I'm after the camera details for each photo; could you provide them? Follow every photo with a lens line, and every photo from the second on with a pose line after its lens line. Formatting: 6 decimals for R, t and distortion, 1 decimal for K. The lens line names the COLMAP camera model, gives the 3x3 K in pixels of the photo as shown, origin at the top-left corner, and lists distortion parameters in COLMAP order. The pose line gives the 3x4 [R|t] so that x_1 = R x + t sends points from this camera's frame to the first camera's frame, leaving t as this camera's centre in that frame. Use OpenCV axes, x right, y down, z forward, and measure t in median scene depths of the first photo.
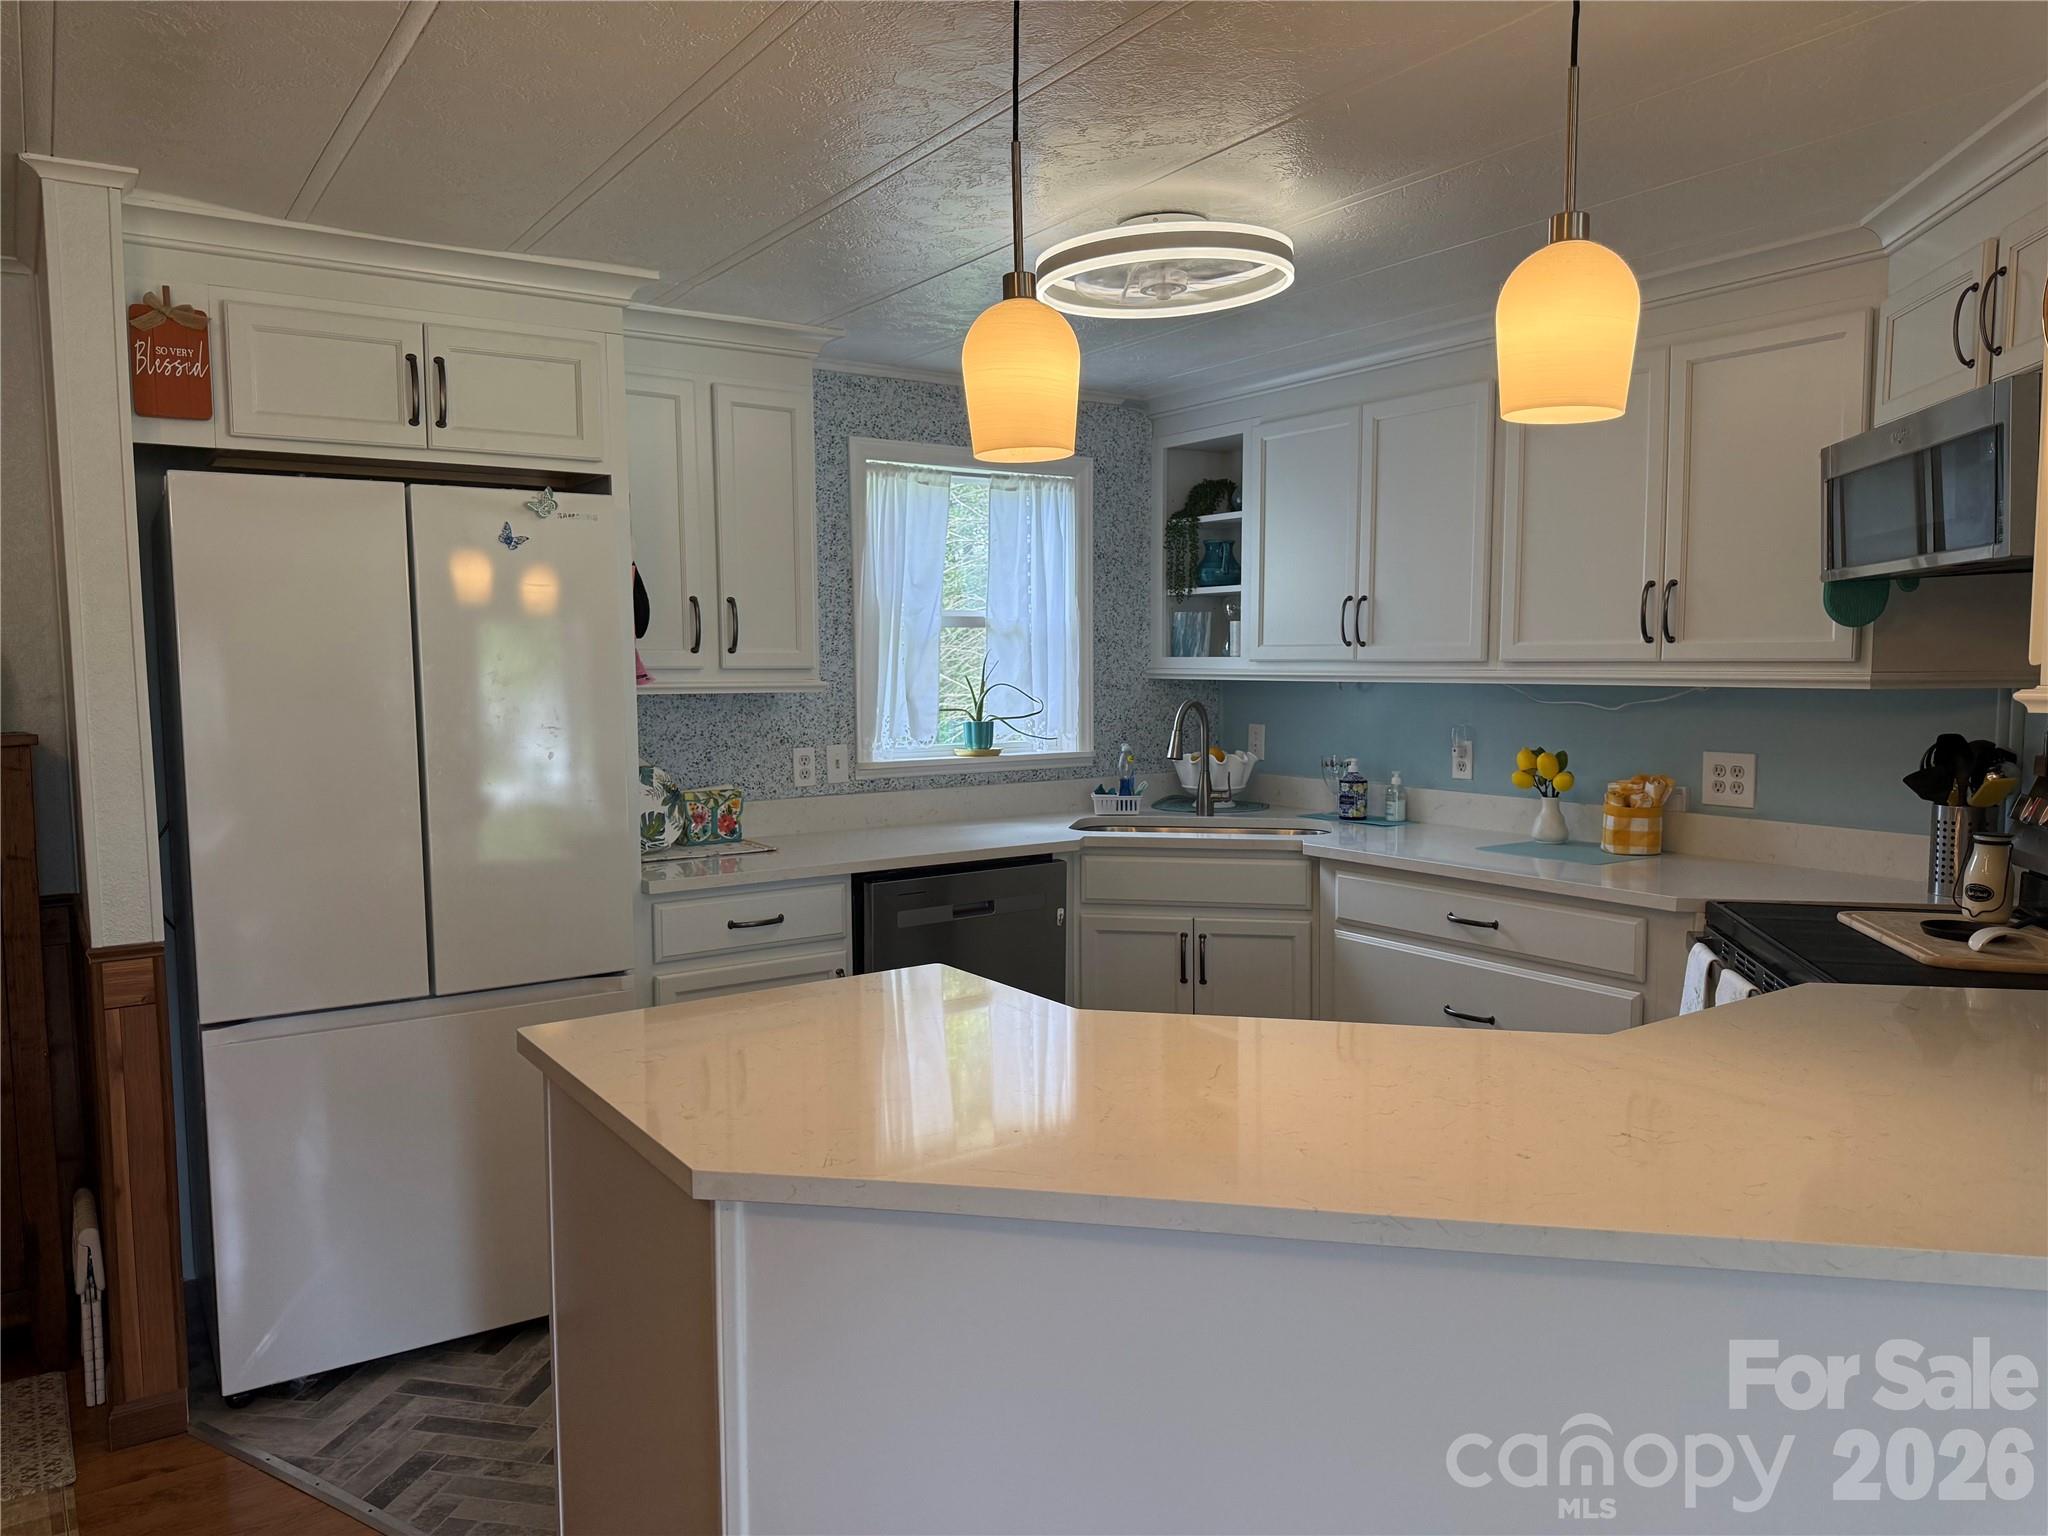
lens RADIAL K [[1427.6, 0, 1020.6], [0, 1427.6, 781.4], [0, 0, 1]] dist [0.149582, -0.239243]
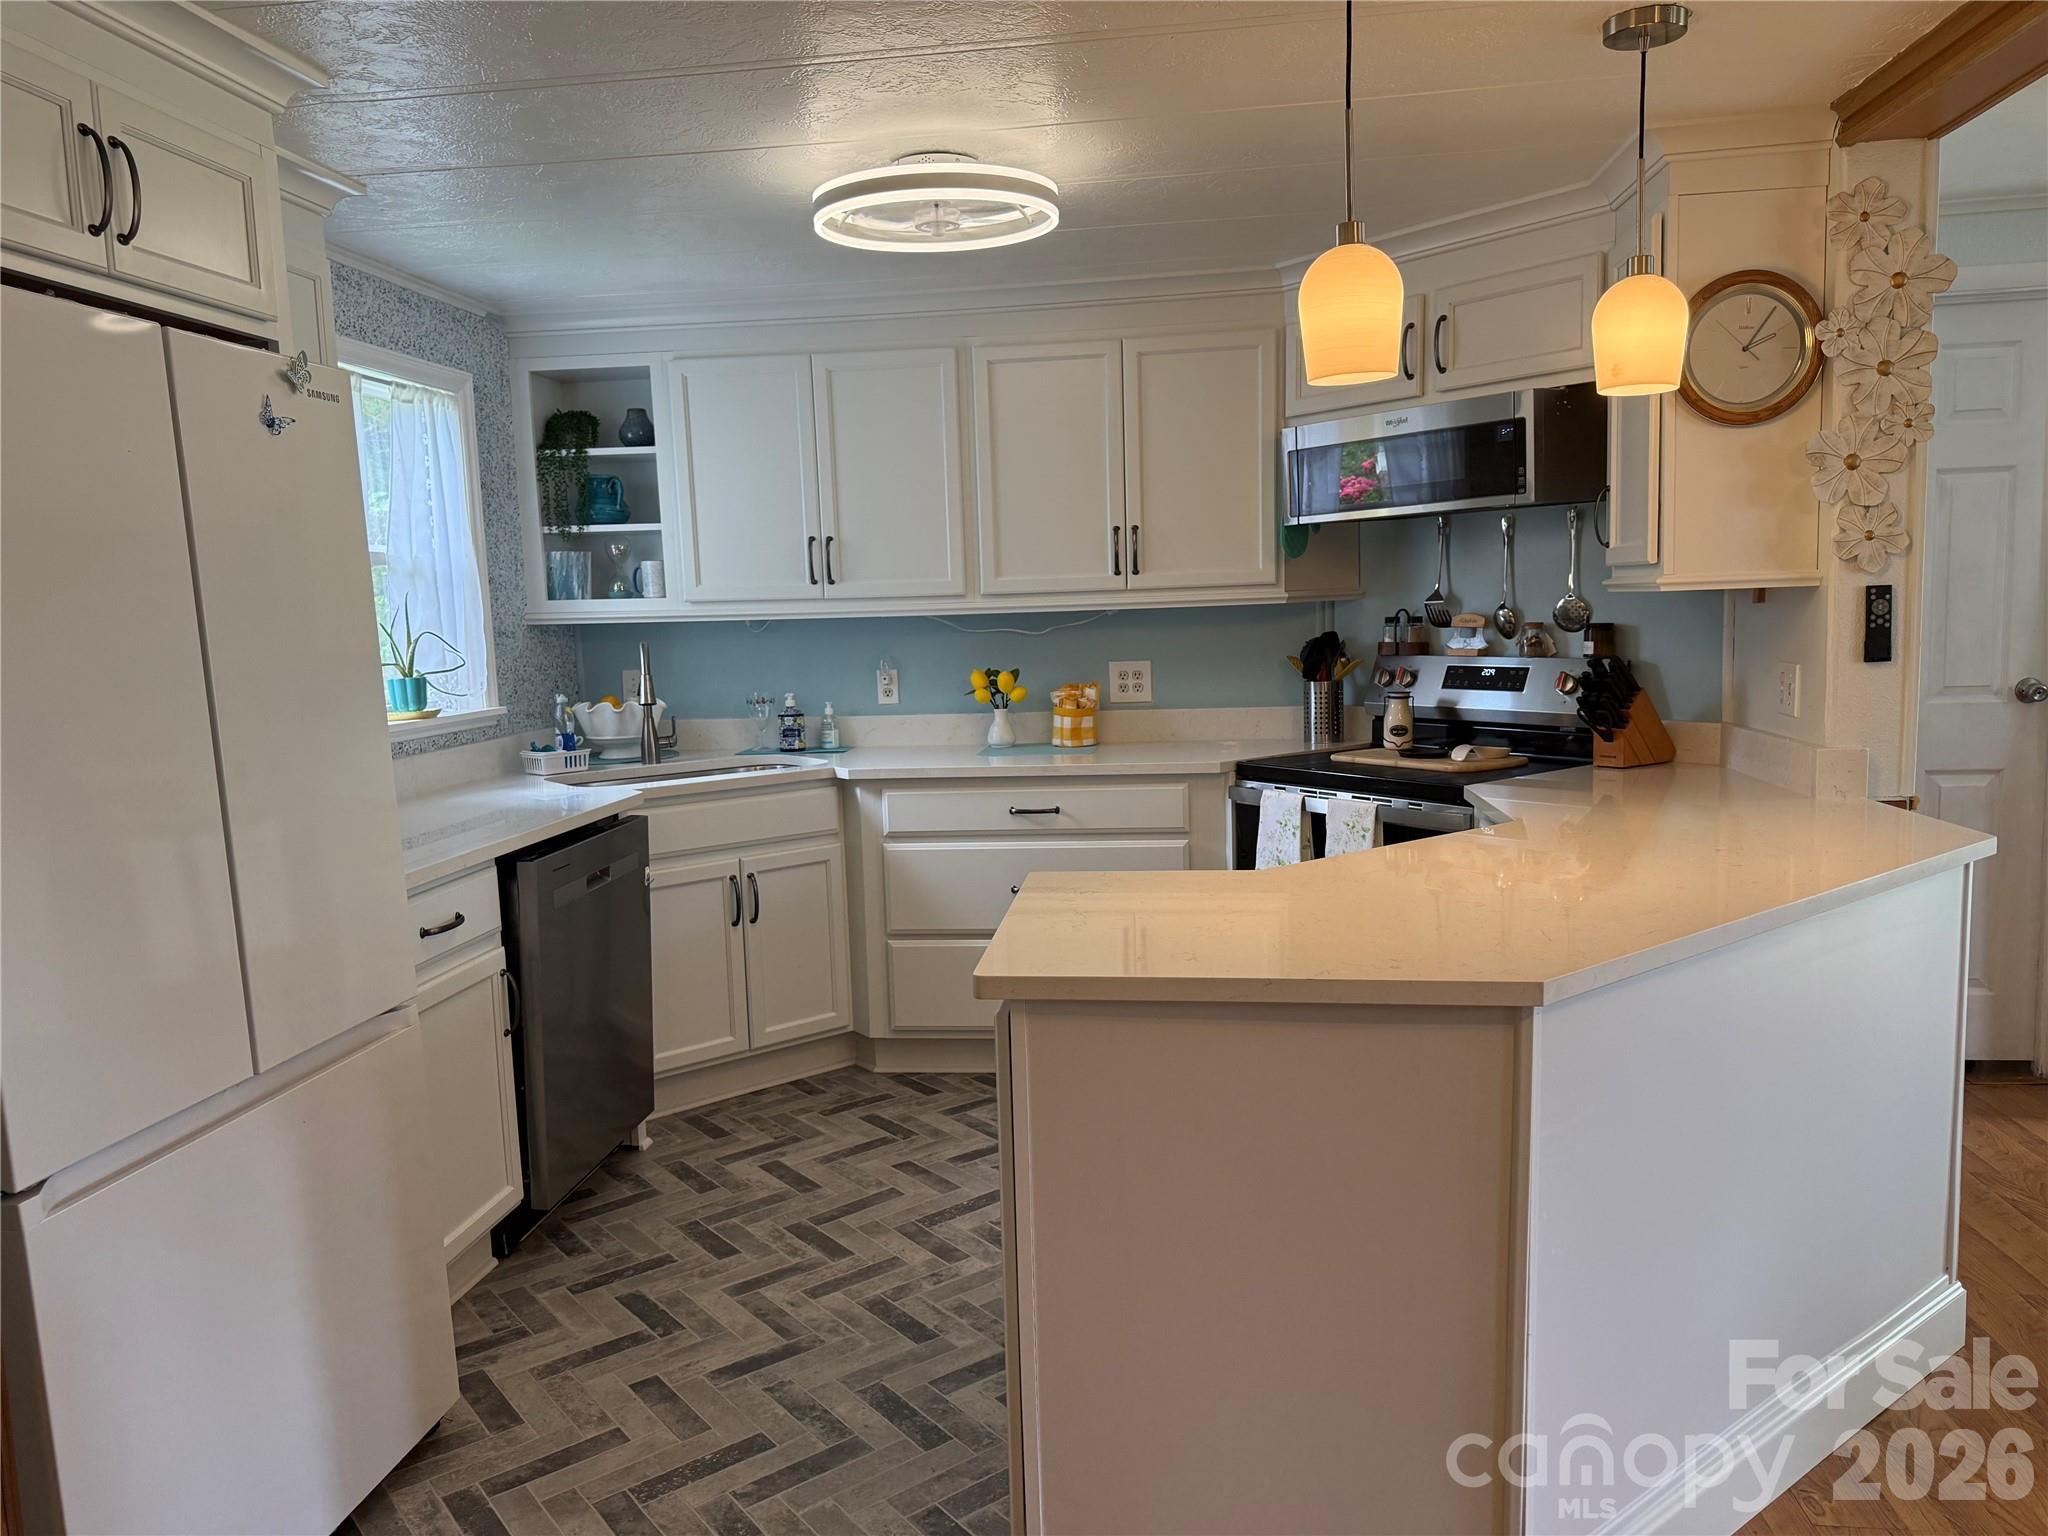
lens RADIAL K [[1431.0, 0, 1030.9], [0, 1431.0, 775.9], [0, 0, 1]] dist [0.100896, -0.124058]
pose [[0.657084, -0.106179, 0.746302, -0.480395], [0.094079, 0.993841, 0.058564, -0.000762], [-0.747924, 0.031730, 0.663026, 0.191082]]
